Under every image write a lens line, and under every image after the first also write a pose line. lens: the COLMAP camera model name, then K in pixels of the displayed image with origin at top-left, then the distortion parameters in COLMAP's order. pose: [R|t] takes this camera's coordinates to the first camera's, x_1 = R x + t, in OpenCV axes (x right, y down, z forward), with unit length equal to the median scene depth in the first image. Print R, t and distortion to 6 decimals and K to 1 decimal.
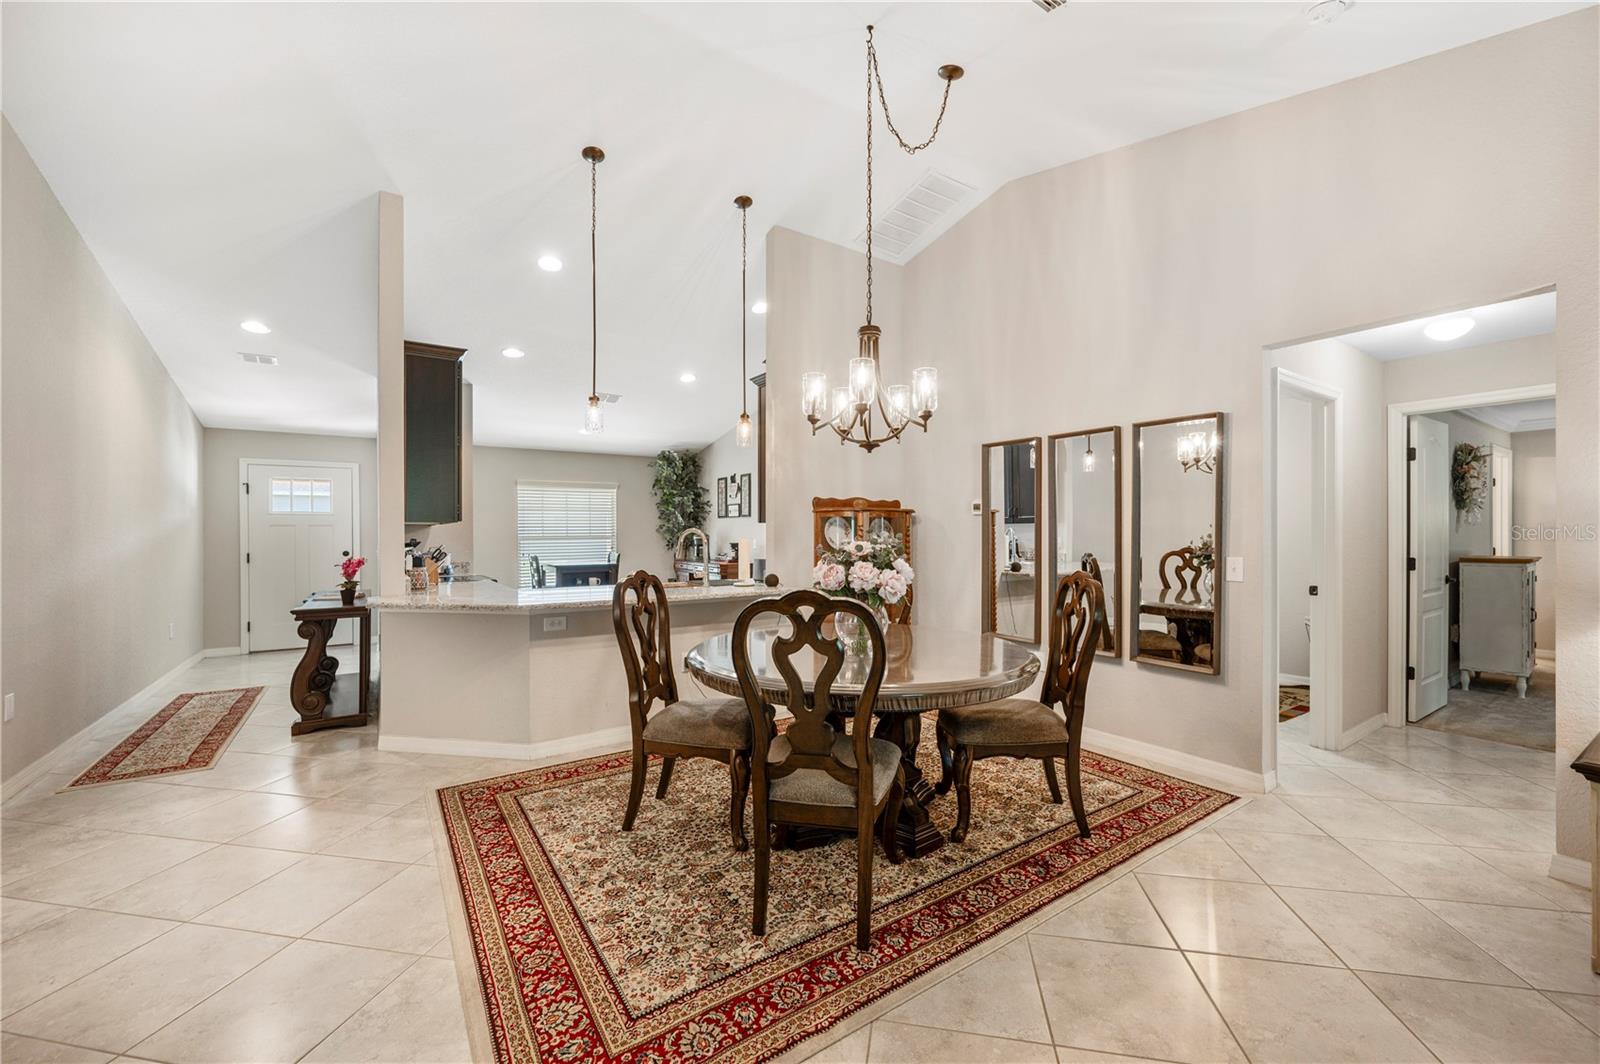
lens RADIAL K [[634.1, 0, 806.6], [0, 634.1, 534.5], [0, 0, 1]] dist [-0.001198, -0.000004]
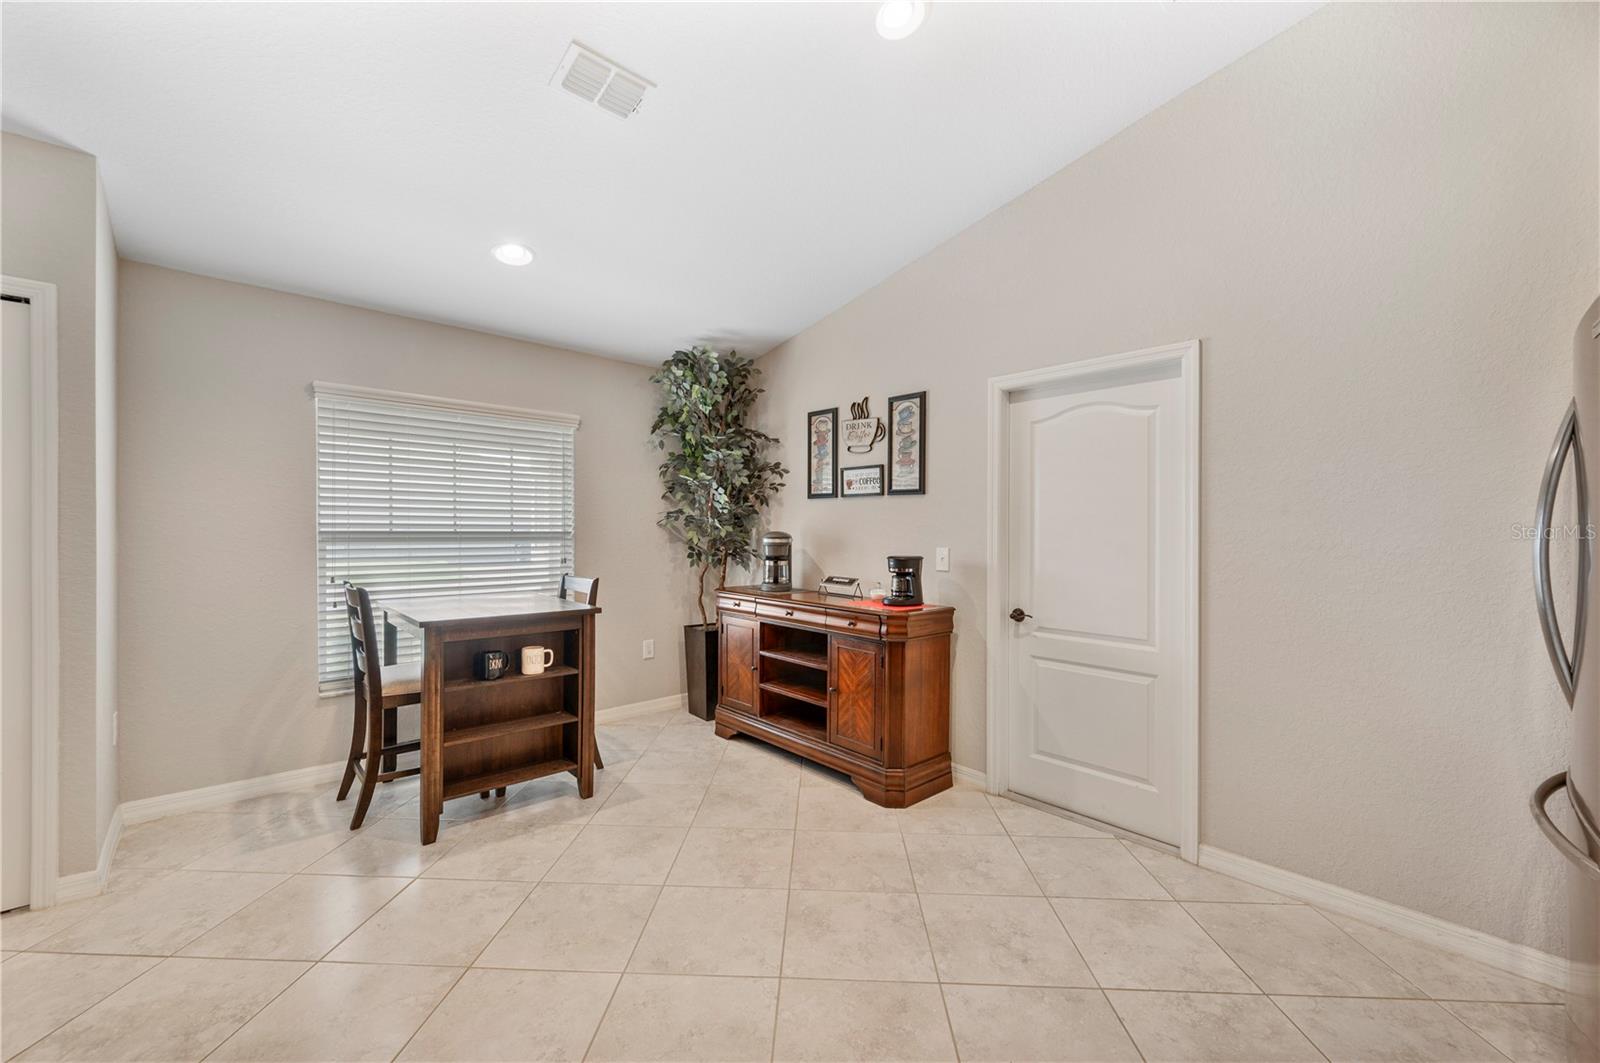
lens RADIAL K [[634.1, 0, 794.3], [0, 634.1, 542.7], [0, 0, 1]] dist [-0.001198, -0.000004]
pose [[0.988069, 0.011283, 0.153599, -0.464093], [-0.013757, 0.999792, 0.015052, -0.002764], [-0.153397, -0.016985, 0.988019, 1.170472]]
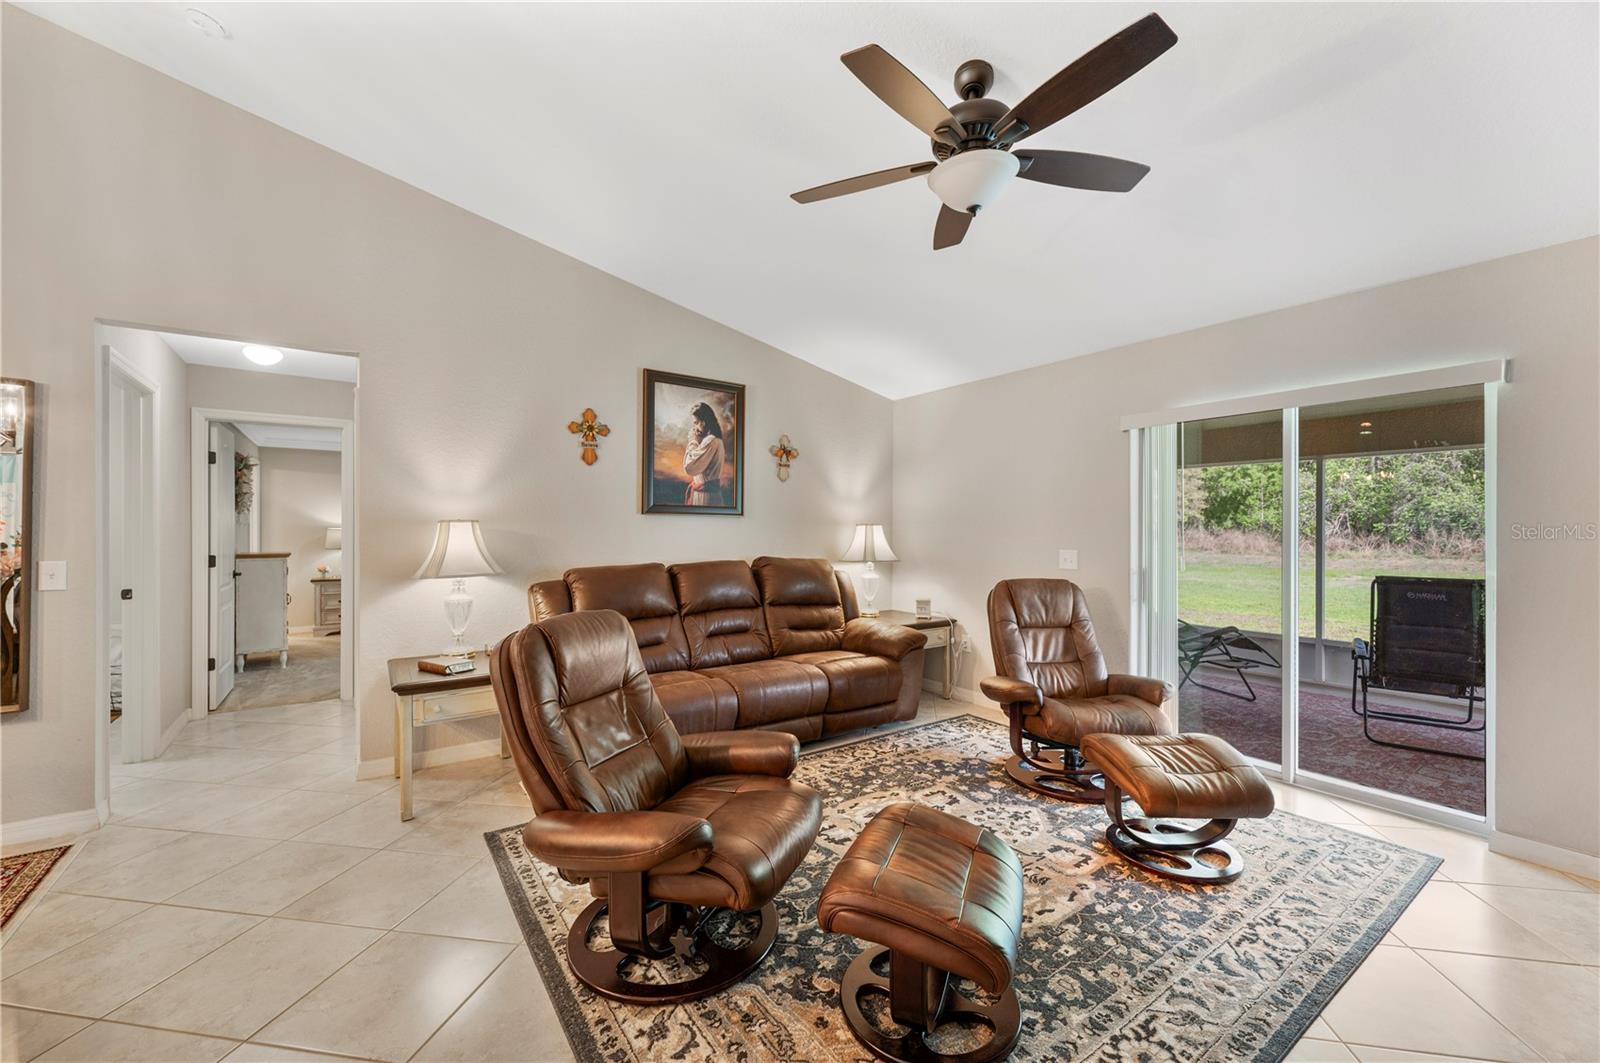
lens RADIAL K [[634.1, 0, 807.4], [0, 634.1, 532.7], [0, 0, 1]] dist [-0.001198, -0.000004]
pose [[-0.026342, 0.000800, 0.999653, -0.136272], [0.000848, 0.999999, -0.000778, 0.000318], [-0.999653, 0.000827, -0.026343, 0.031467]]
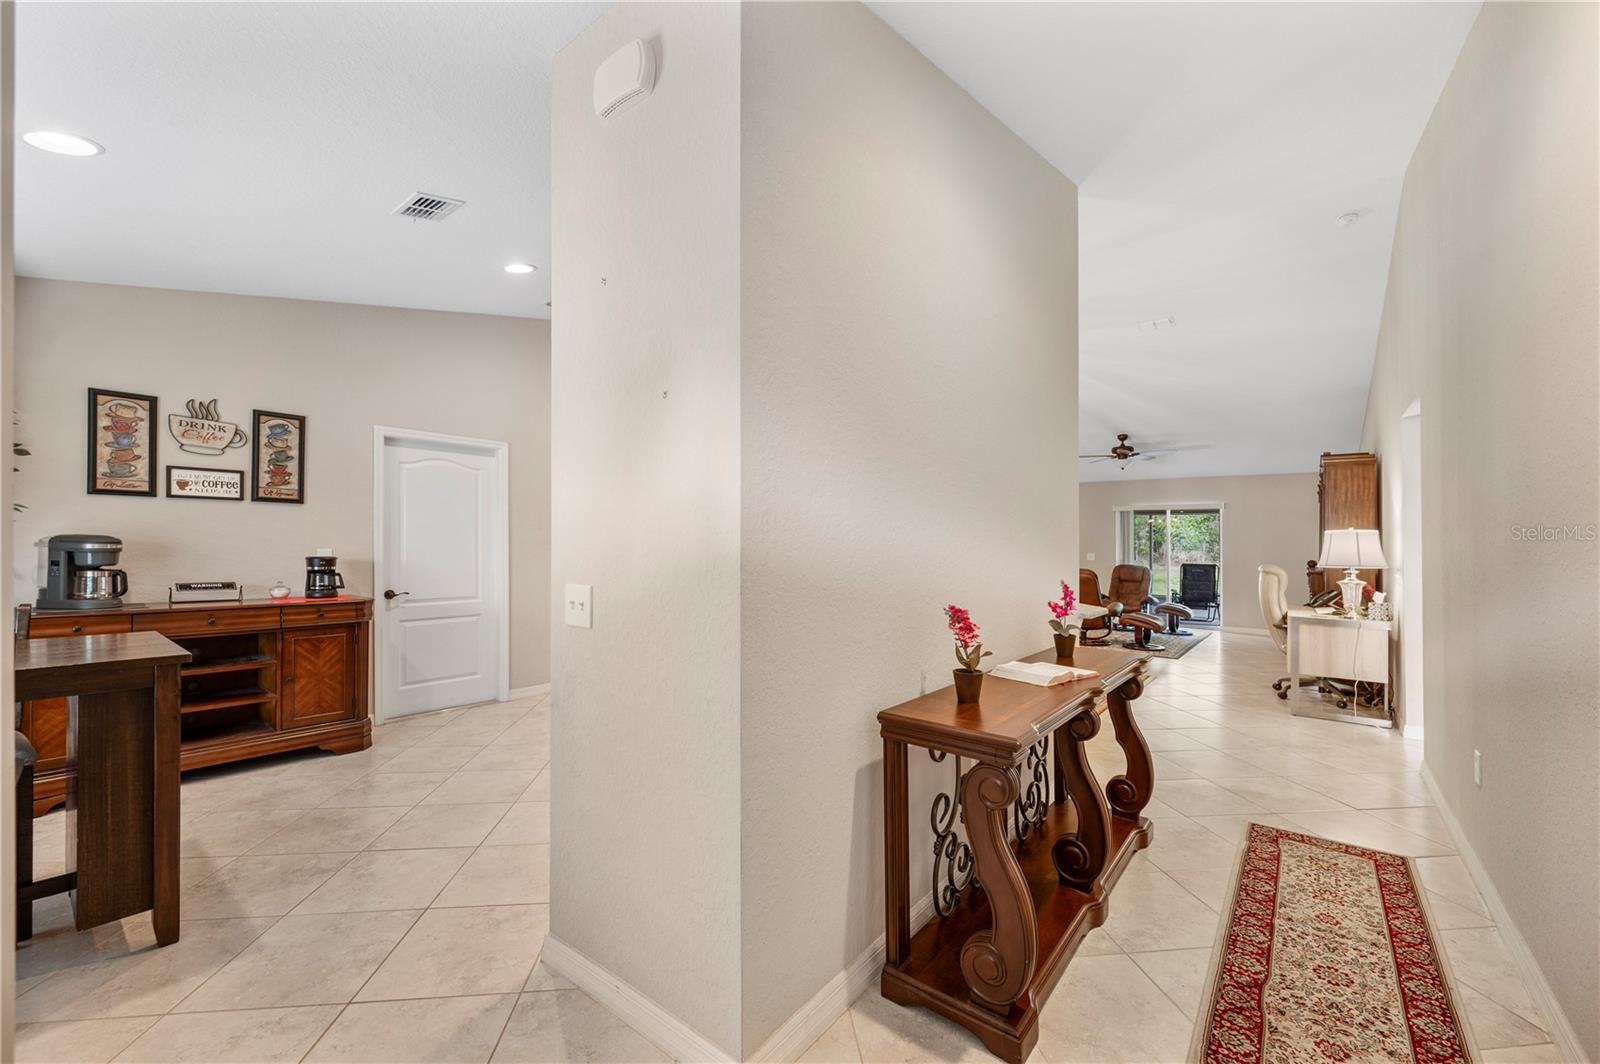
lens RADIAL K [[634.1, 0, 794.5], [0, 634.1, 537.0], [0, 0, 1]] dist [-0.001198, -0.000004]
pose [[-0.286723, 0.010714, 0.957954, -1.321684], [-0.007207, 0.999885, -0.013340, 0.001955], [-0.957986, -0.010728, -0.286613, 1.524217]]
